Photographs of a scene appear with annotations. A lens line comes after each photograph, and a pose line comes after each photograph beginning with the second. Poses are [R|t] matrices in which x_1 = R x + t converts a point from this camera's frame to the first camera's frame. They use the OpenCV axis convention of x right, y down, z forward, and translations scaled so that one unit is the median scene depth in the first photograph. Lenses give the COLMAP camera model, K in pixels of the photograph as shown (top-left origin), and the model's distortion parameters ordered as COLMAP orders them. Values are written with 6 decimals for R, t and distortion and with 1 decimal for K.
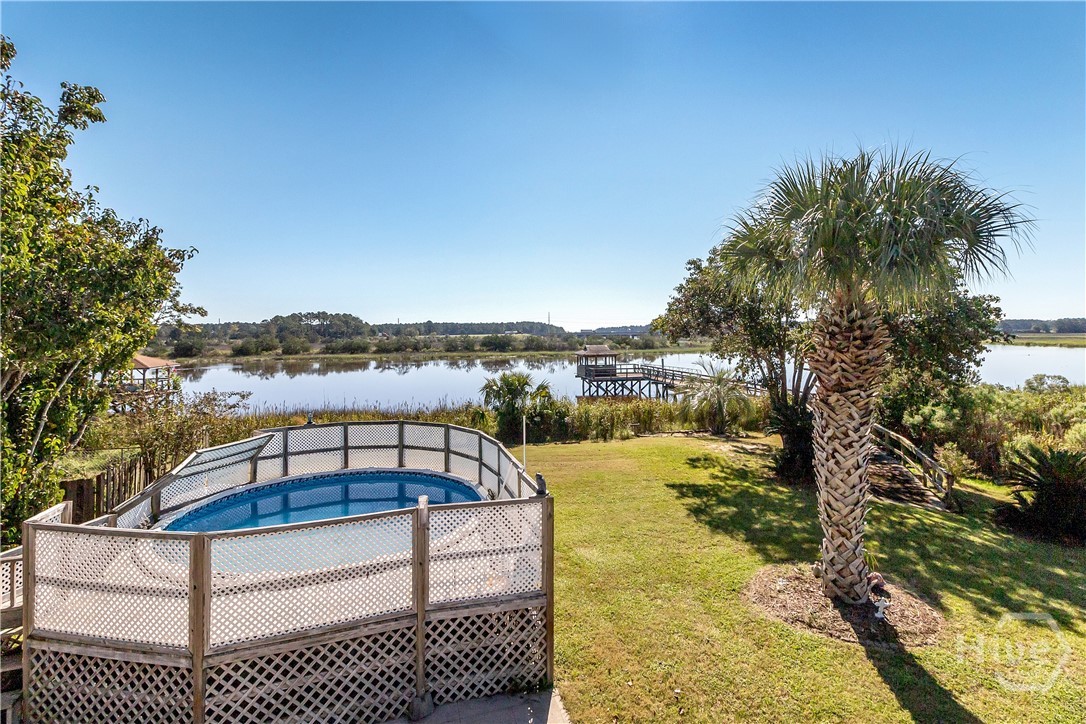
lens RADIAL K [[491.5, 0, 533.5], [0, 491.5, 329.0], [0, 0, 1]] dist [0.000630, 0.000583]
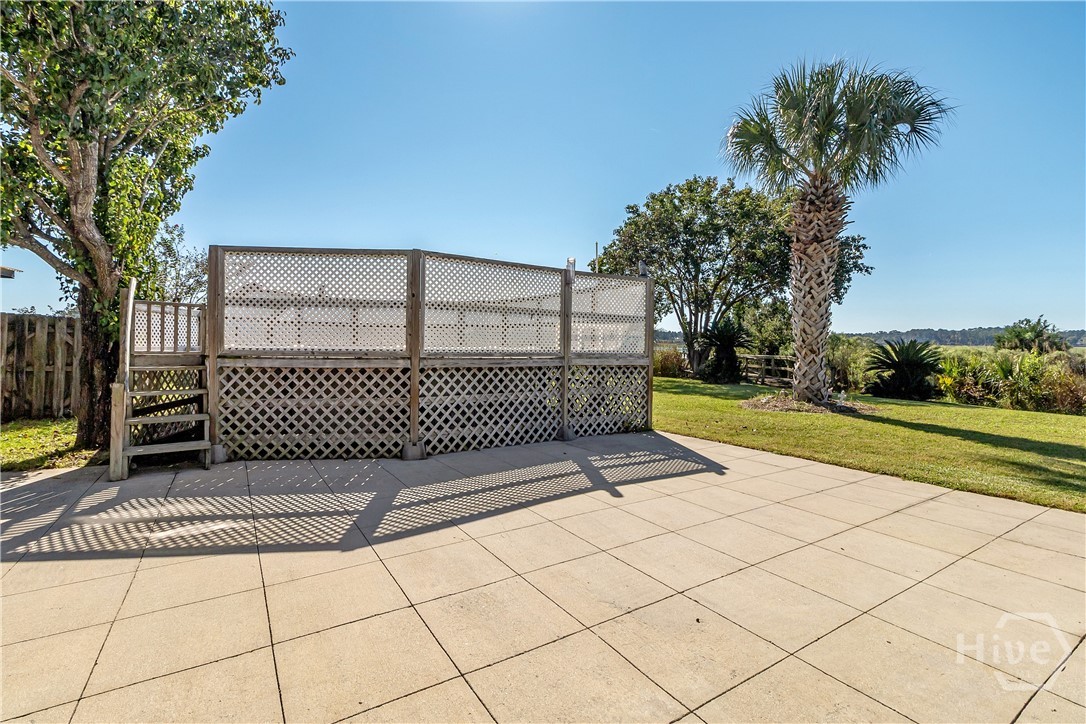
lens RADIAL K [[491.5, 0, 533.5], [0, 491.5, 329.0], [0, 0, 1]] dist [0.000630, 0.000583]
pose [[0.967032, 0.022224, 0.253682, -0.446336], [-0.024464, 0.999685, 0.005681, 0.370964], [-0.253476, -0.011700, 0.967271, -0.092759]]
